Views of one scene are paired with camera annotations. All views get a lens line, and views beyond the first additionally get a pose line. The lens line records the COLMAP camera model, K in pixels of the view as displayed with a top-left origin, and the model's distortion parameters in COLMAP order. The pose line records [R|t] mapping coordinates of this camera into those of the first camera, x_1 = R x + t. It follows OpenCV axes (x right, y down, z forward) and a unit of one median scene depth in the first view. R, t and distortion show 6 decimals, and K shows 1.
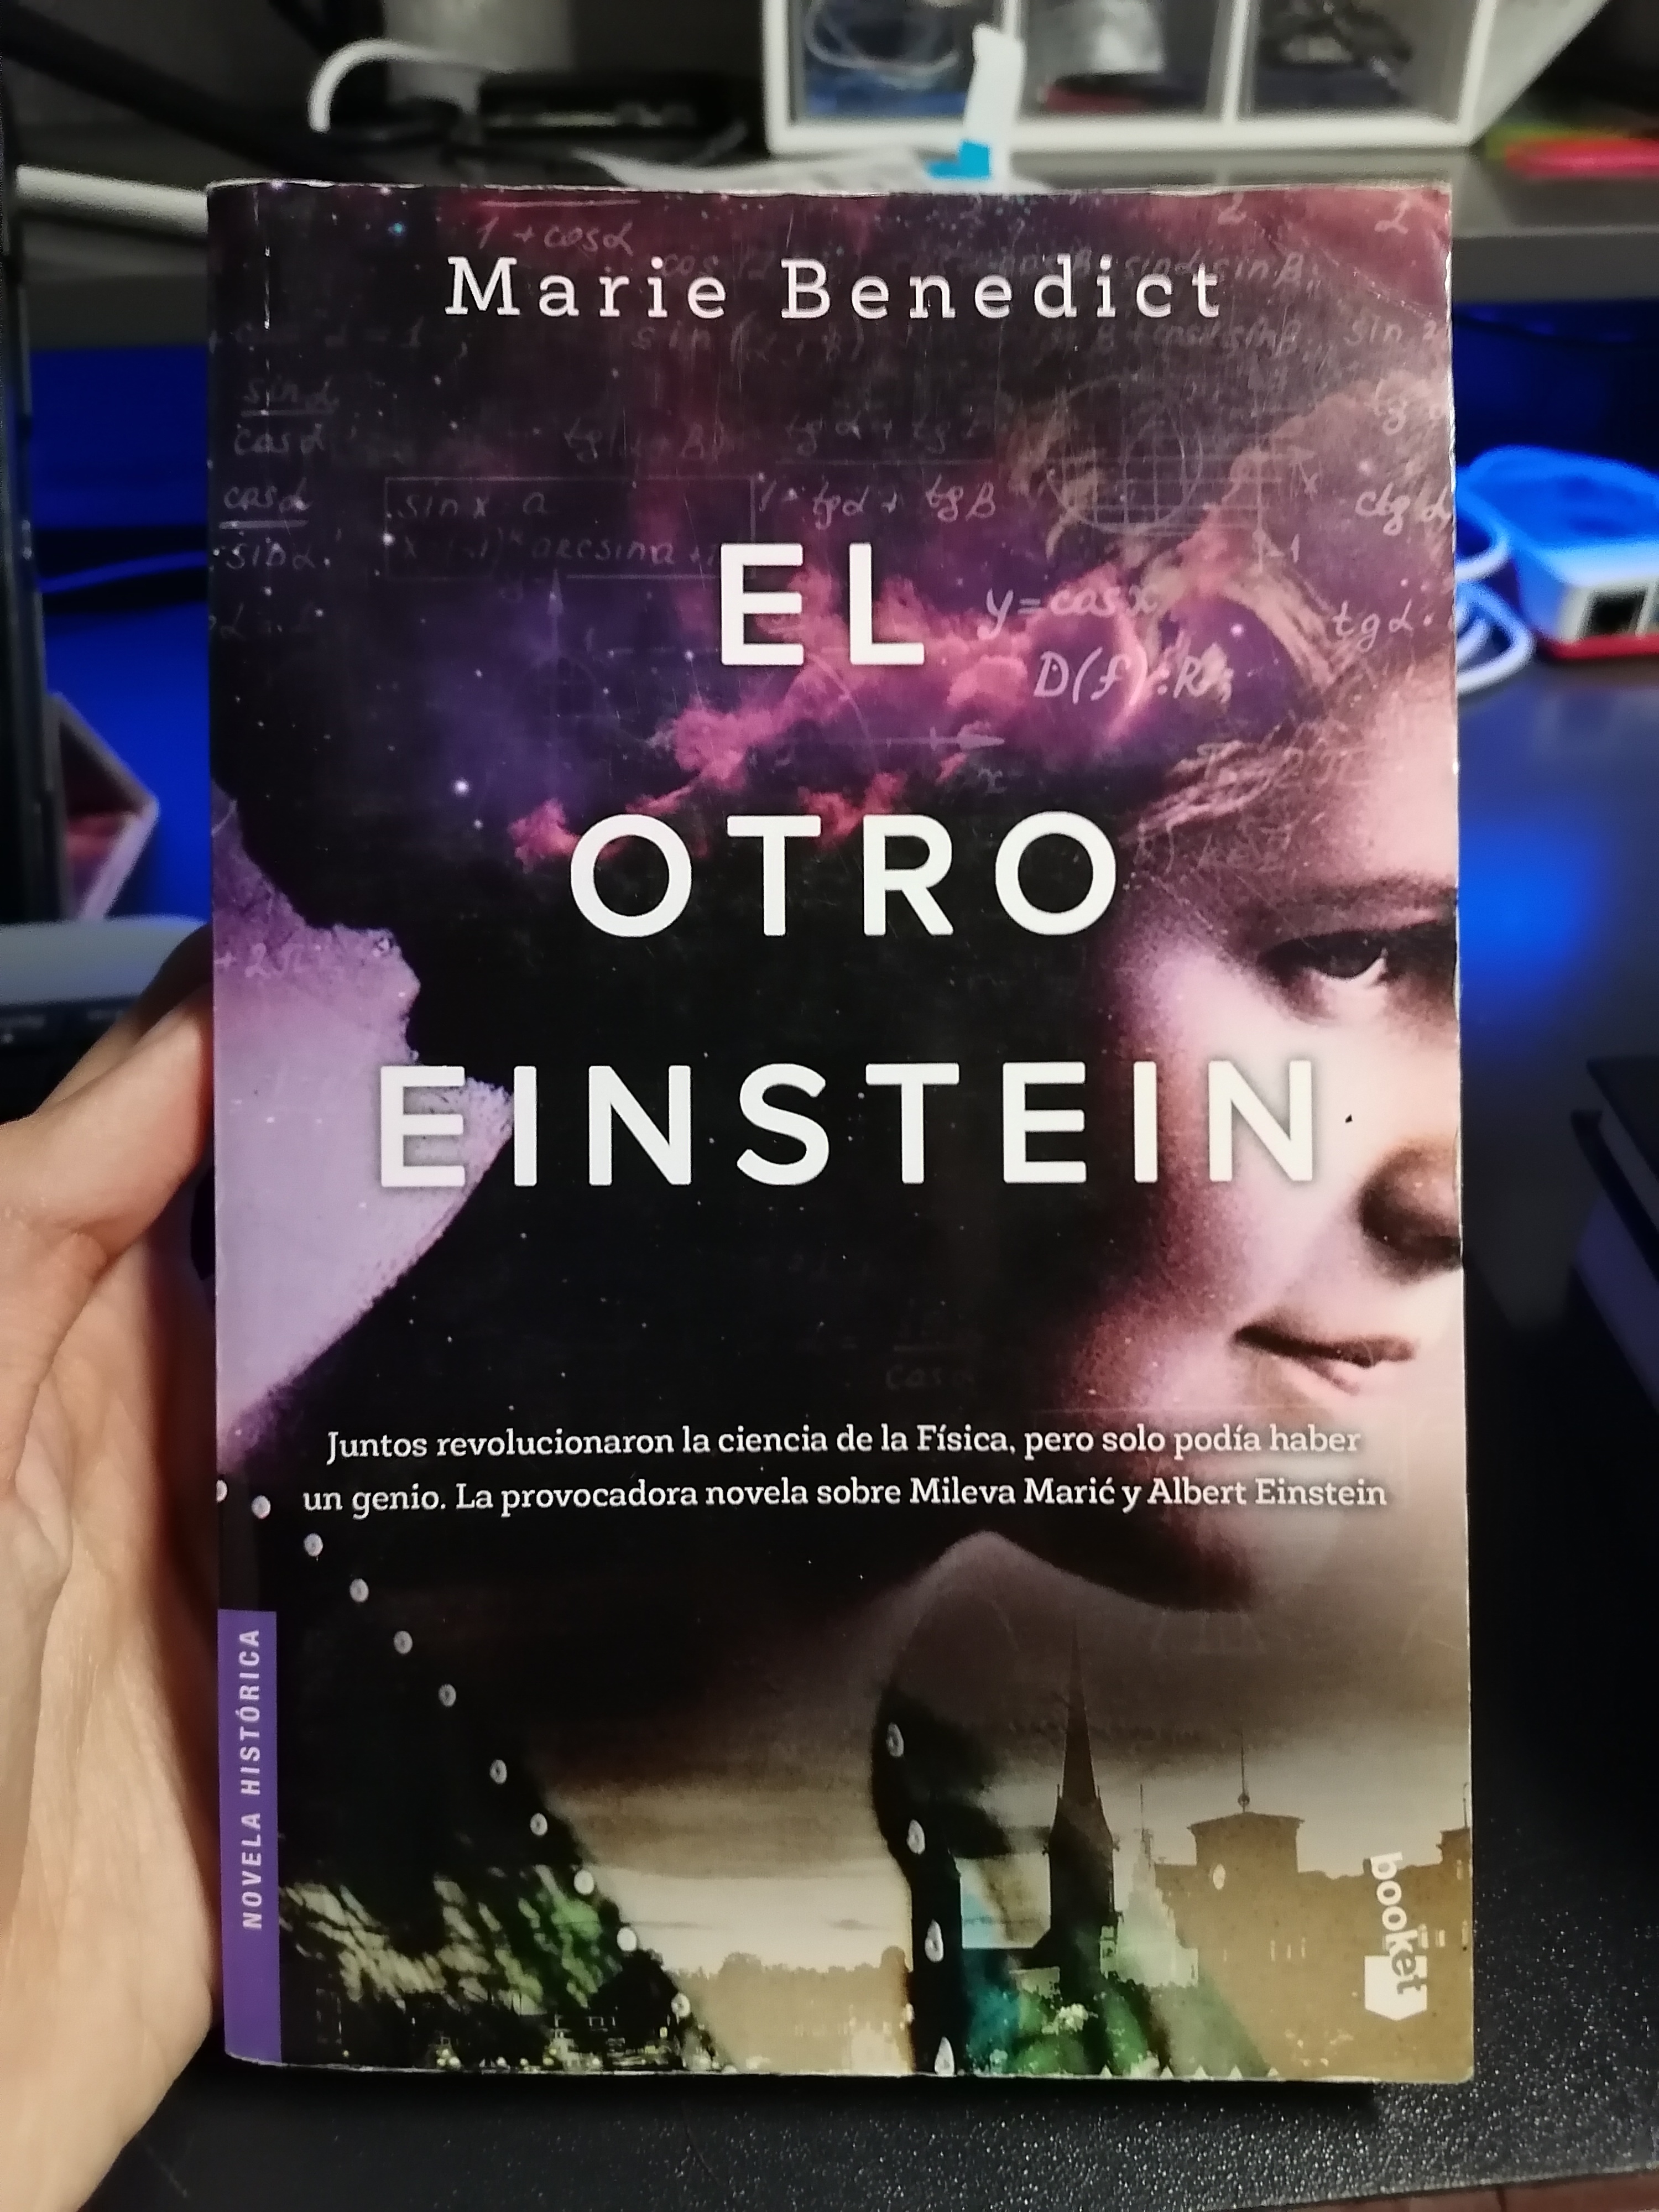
lens RADIAL K [[1777.4, 0, 832.8], [0, 1777.4, 1102.3], [0, 0, 1]] dist [-0.041051, 0.007466]
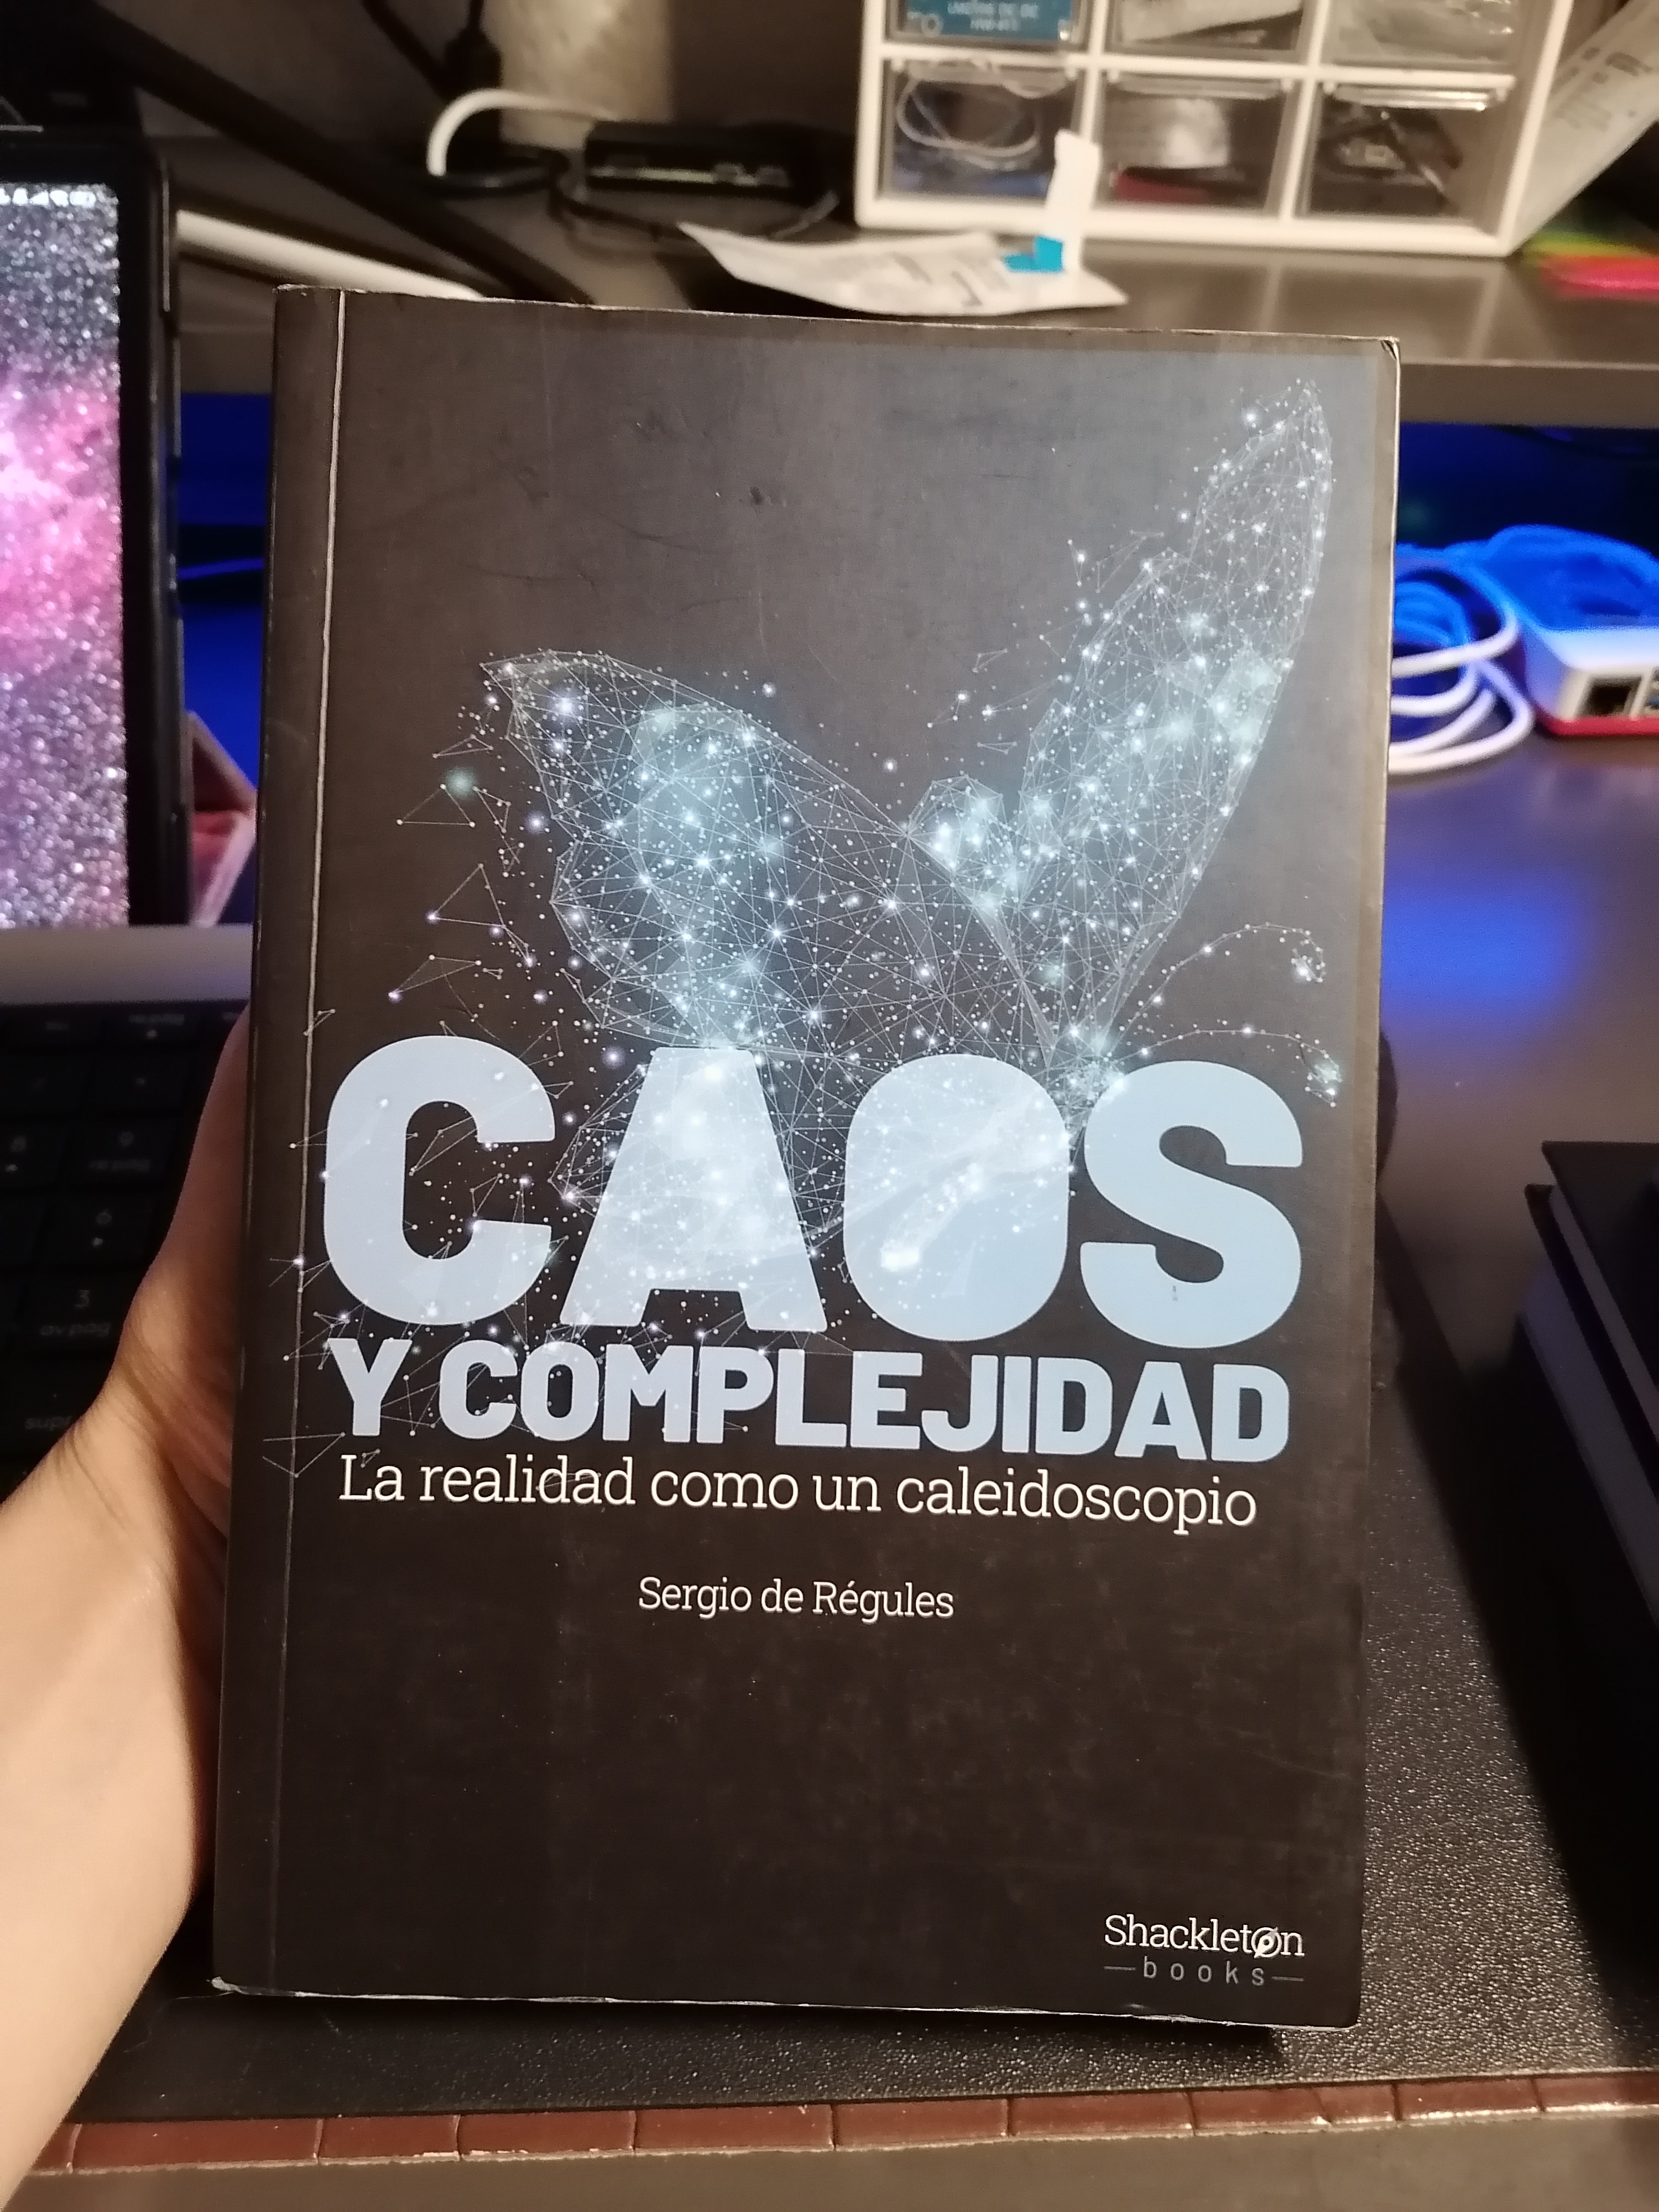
lens RADIAL K [[1777.4, 0, 822.9], [0, 1777.4, 1103.0], [0, 0, 1]] dist [-0.041051, 0.007466]
pose [[0.998302, 0.058188, 0.002709, -0.030795], [-0.058245, 0.997785, 0.032148, -0.040993], [-0.000832, -0.032251, 0.999479, -0.100537]]
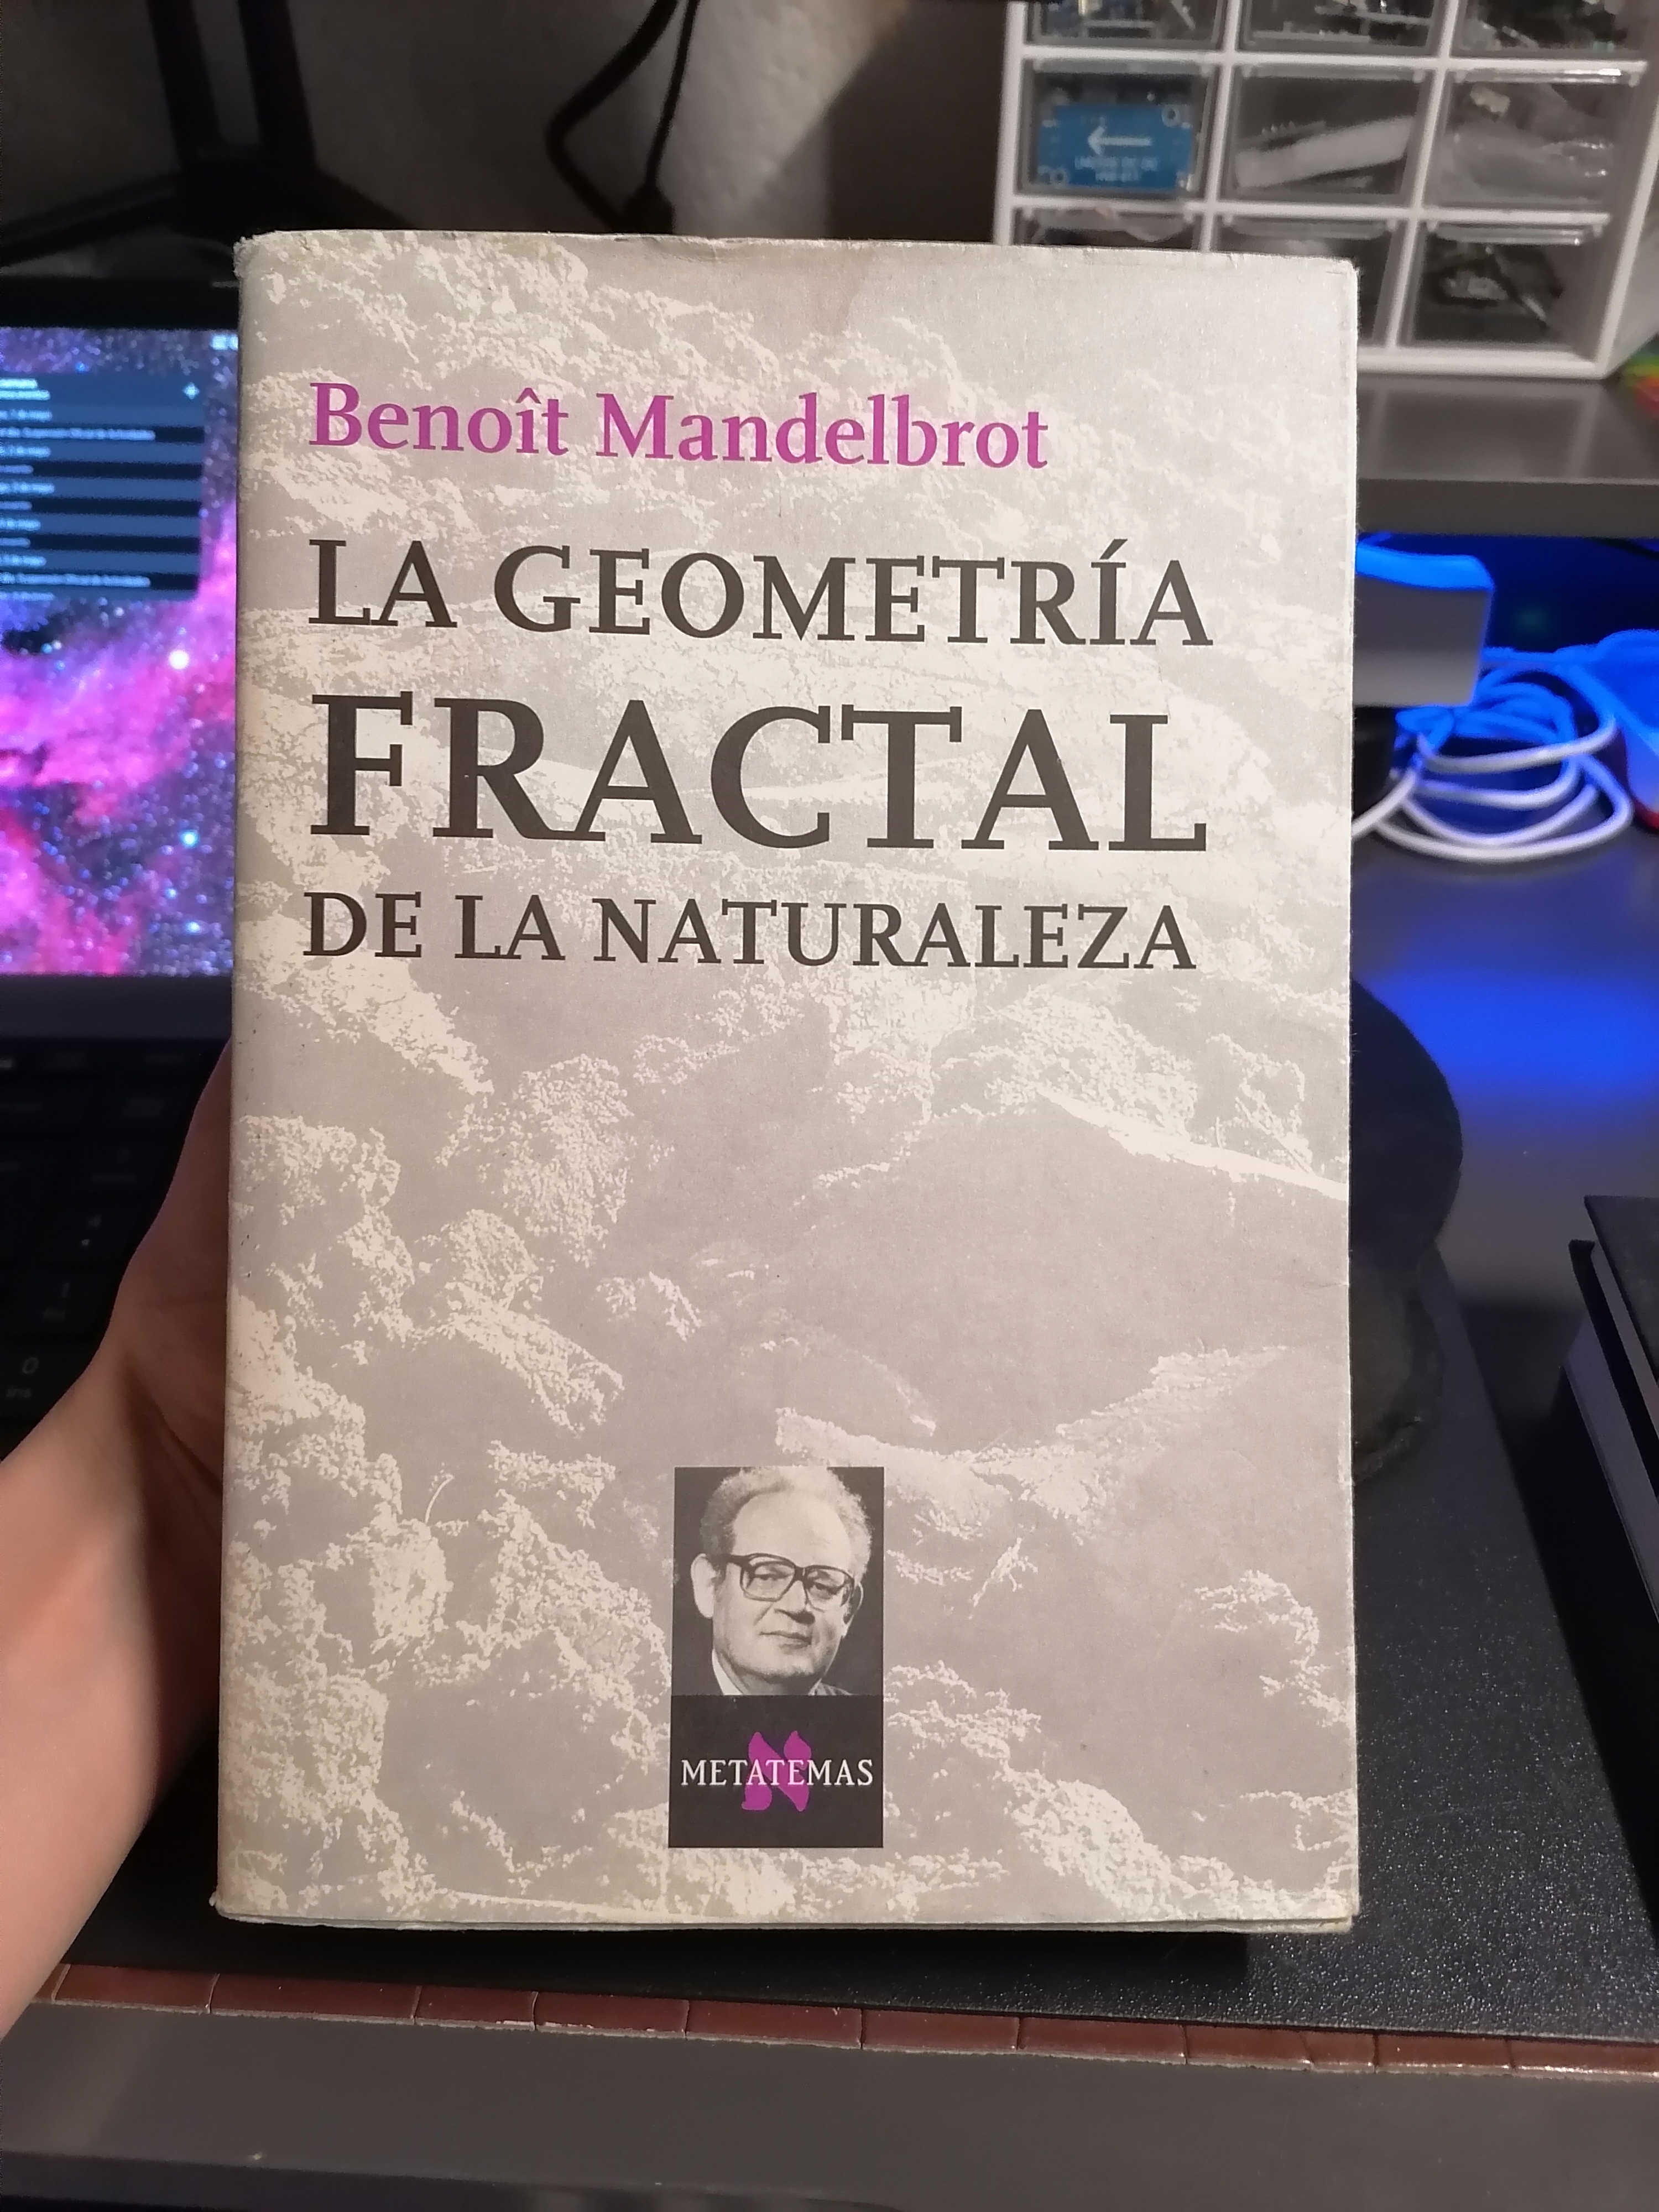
lens RADIAL K [[1777.4, 0, 819.3], [0, 1777.4, 1098.2], [0, 0, 1]] dist [-0.041051, 0.007466]
pose [[0.991504, 0.087399, -0.096339, 0.008680], [-0.089065, 0.995940, -0.013115, -0.021832], [0.094802, 0.021584, 0.995262, -0.188566]]
